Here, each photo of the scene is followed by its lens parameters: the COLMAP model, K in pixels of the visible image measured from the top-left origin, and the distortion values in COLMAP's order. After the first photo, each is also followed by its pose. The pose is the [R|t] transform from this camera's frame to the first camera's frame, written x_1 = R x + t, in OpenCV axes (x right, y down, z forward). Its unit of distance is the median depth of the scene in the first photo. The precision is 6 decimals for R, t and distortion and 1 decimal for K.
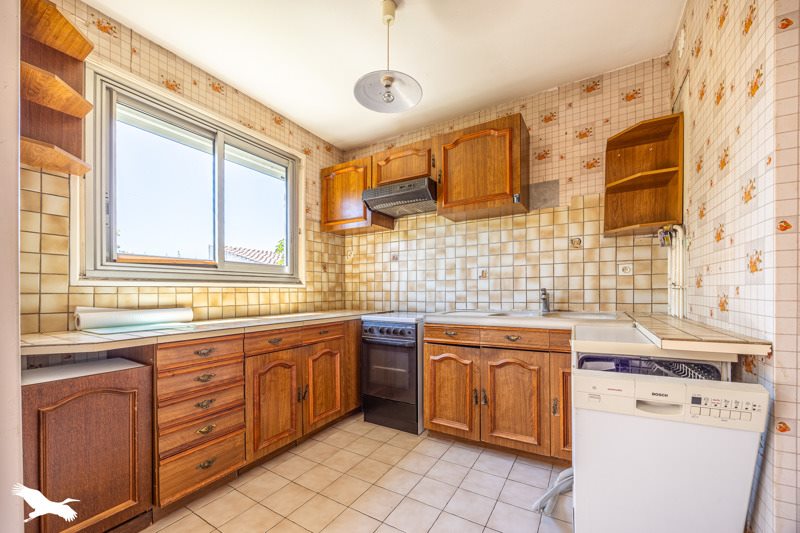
lens RADIAL K [[315.1, 0, 399.8], [0, 315.1, 295.6], [0, 0, 1]] dist [0.001611, 0.000215]
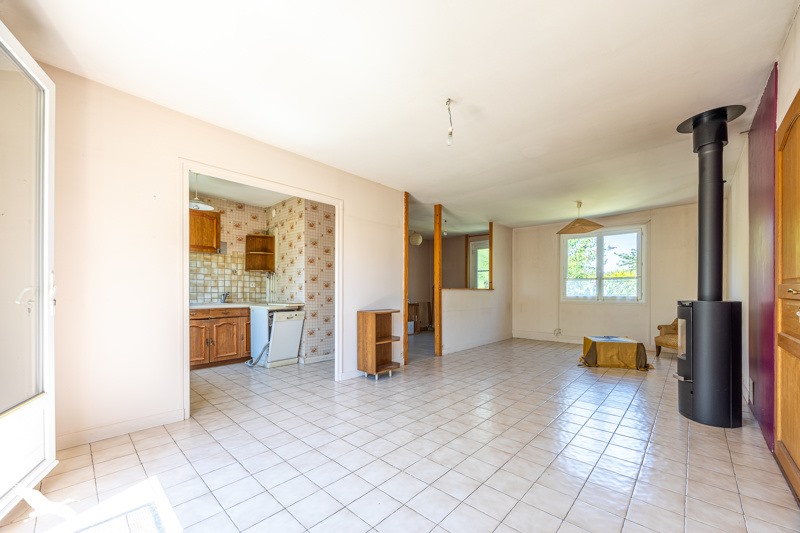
lens RADIAL K [[315.1, 0, 399.8], [0, 315.1, 295.6], [0, 0, 1]] dist [0.001611, 0.000215]
pose [[0.226939, 0.001898, 0.973907, -1.439939], [0.007708, 0.999963, -0.003745, 0.021228], [-0.973878, 0.008357, 0.226916, -0.705069]]
